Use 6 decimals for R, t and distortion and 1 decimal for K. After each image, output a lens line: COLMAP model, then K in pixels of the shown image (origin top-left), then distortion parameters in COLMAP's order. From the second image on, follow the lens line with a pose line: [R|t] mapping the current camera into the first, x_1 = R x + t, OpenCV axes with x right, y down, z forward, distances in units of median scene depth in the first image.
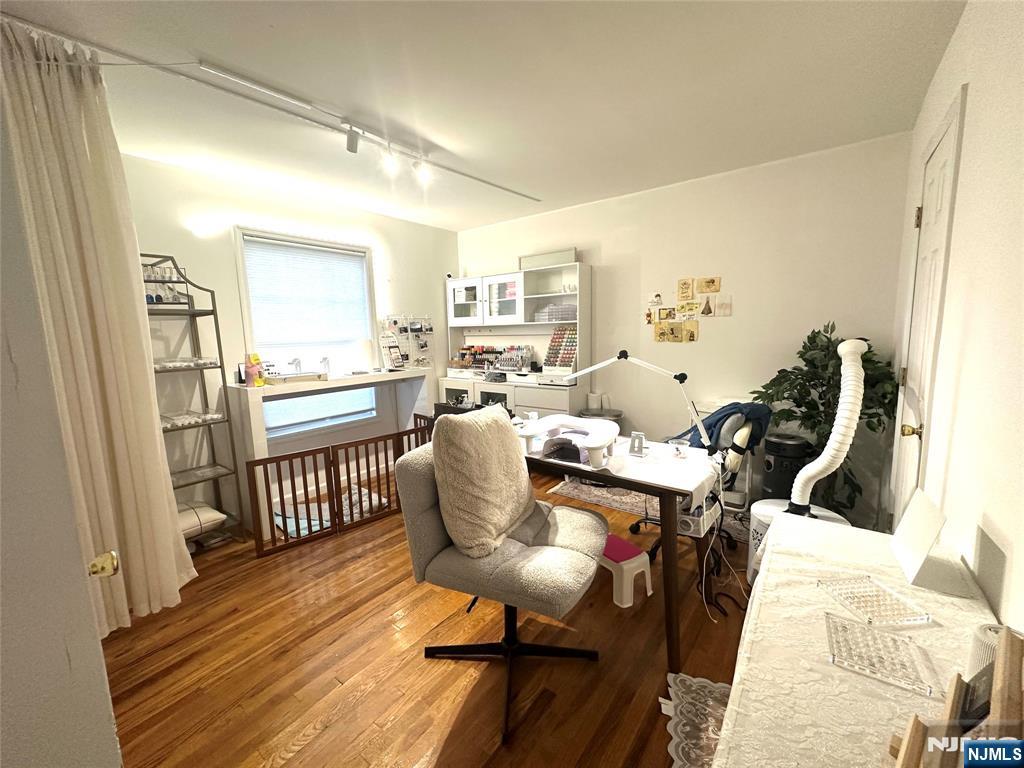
lens RADIAL K [[411.1, 0, 515.1], [0, 411.1, 384.4], [0, 0, 1]] dist [-0.001892, 0.001013]
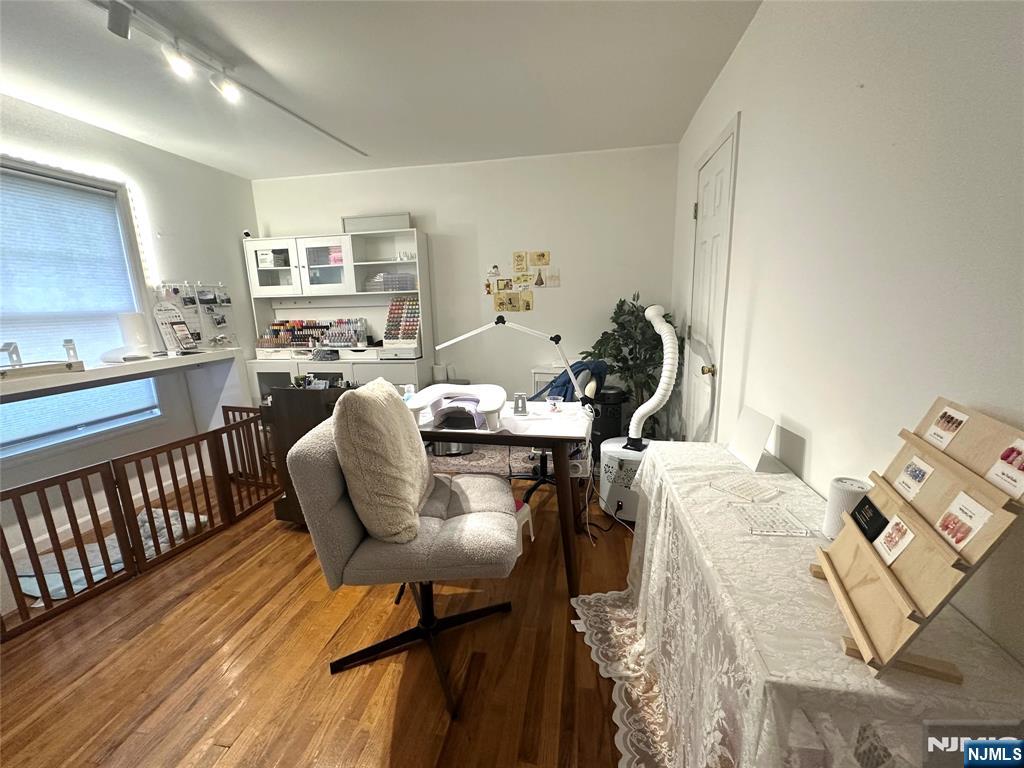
lens RADIAL K [[411.1, 0, 513.3], [0, 411.1, 383.3], [0, 0, 1]] dist [-0.001892, 0.001013]
pose [[0.888846, -0.090107, 0.449259, -0.143045], [0.065843, 0.995415, 0.069381, 0.012685], [-0.453451, -0.032089, 0.890704, 0.049578]]
